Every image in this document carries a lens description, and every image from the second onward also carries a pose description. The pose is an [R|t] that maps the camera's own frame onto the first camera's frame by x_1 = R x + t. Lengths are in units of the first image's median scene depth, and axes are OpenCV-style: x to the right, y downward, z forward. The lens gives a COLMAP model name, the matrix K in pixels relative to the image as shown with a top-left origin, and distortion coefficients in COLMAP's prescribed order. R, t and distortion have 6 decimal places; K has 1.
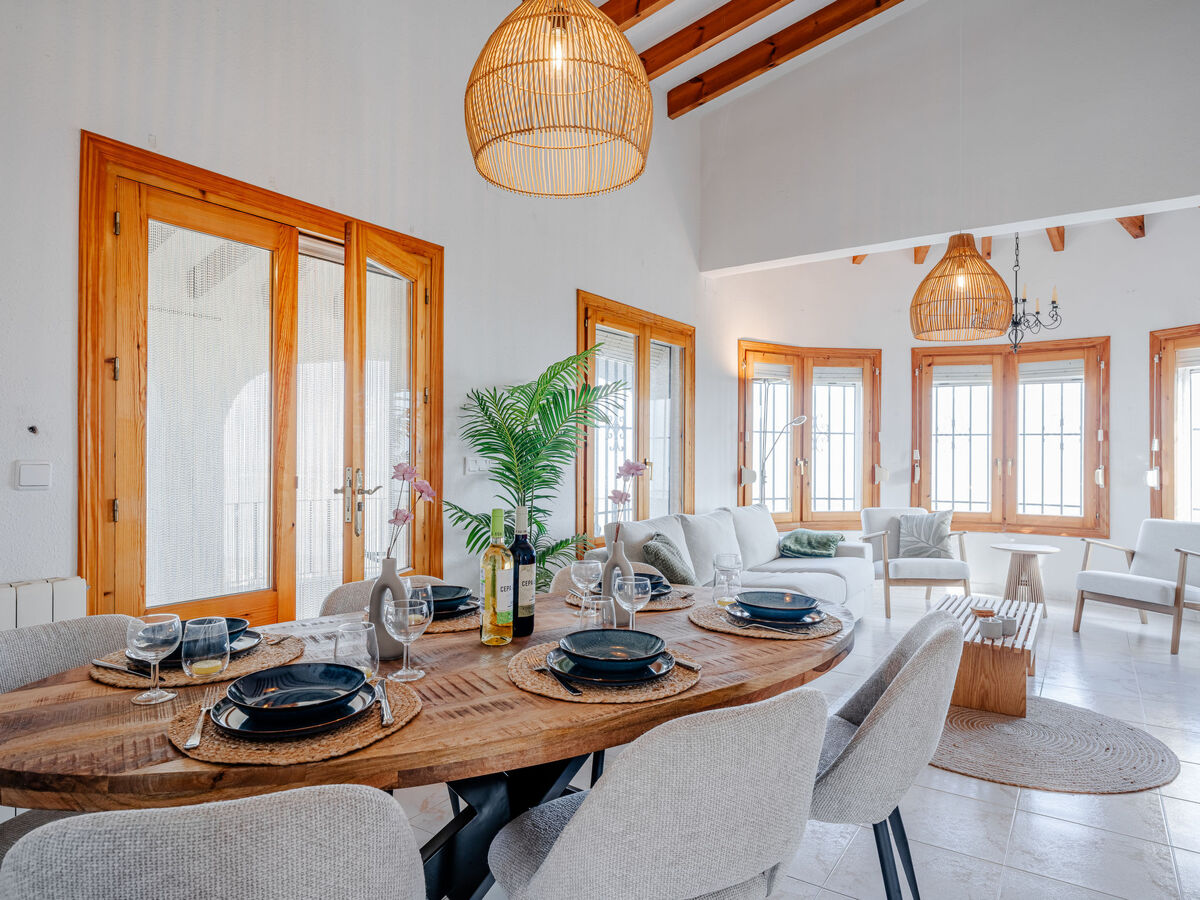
lens RADIAL K [[735.9, 0, 600.0], [0, 735.9, 450.0], [0, 0, 1]] dist [-0.002080, -0.000652]
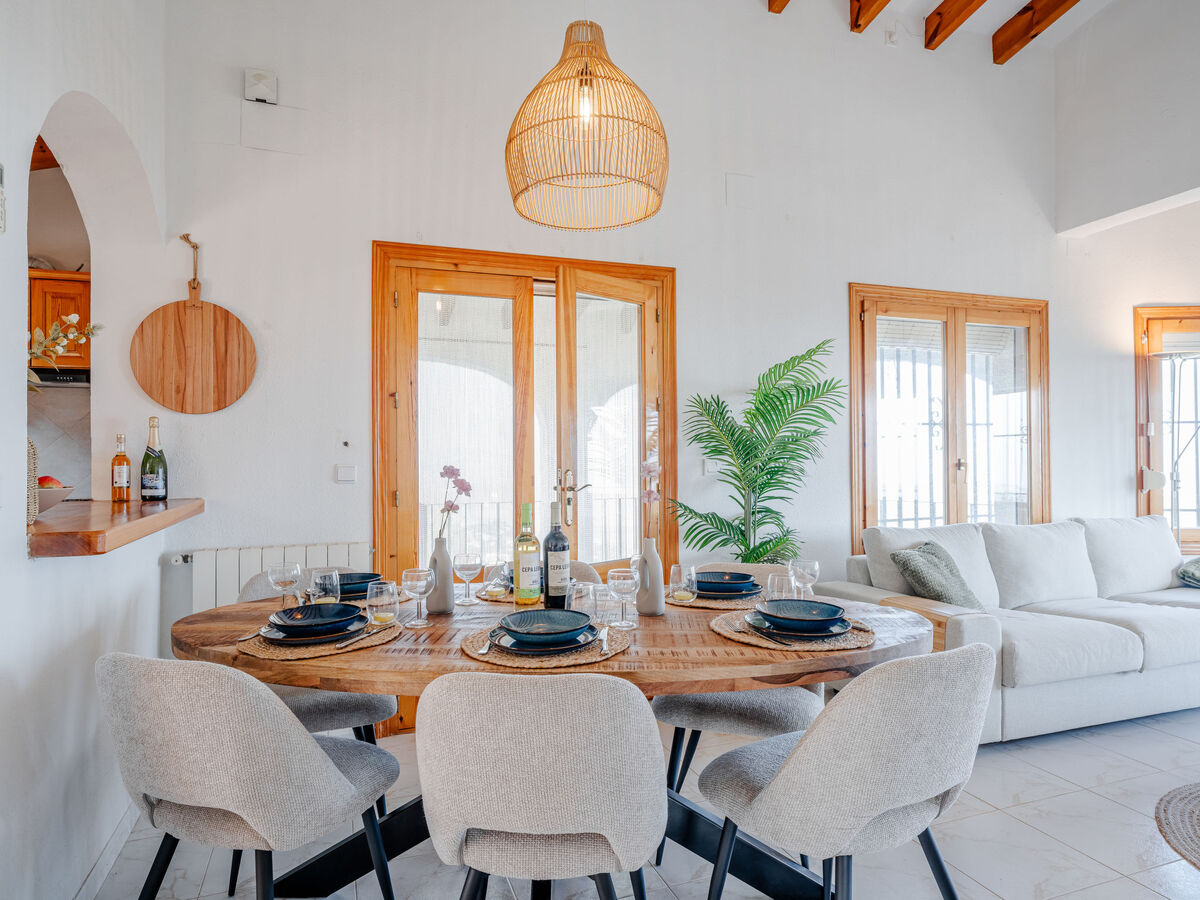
lens RADIAL K [[732.5, 0, 597.2], [0, 732.5, 446.2], [0, 0, 1]] dist [-0.002910, 0.003536]
pose [[0.809132, -0.017064, -0.587379, 0.411051], [0.013264, 0.999854, -0.010774, 0.000293], [0.587477, 0.000926, 0.809240, 0.058030]]
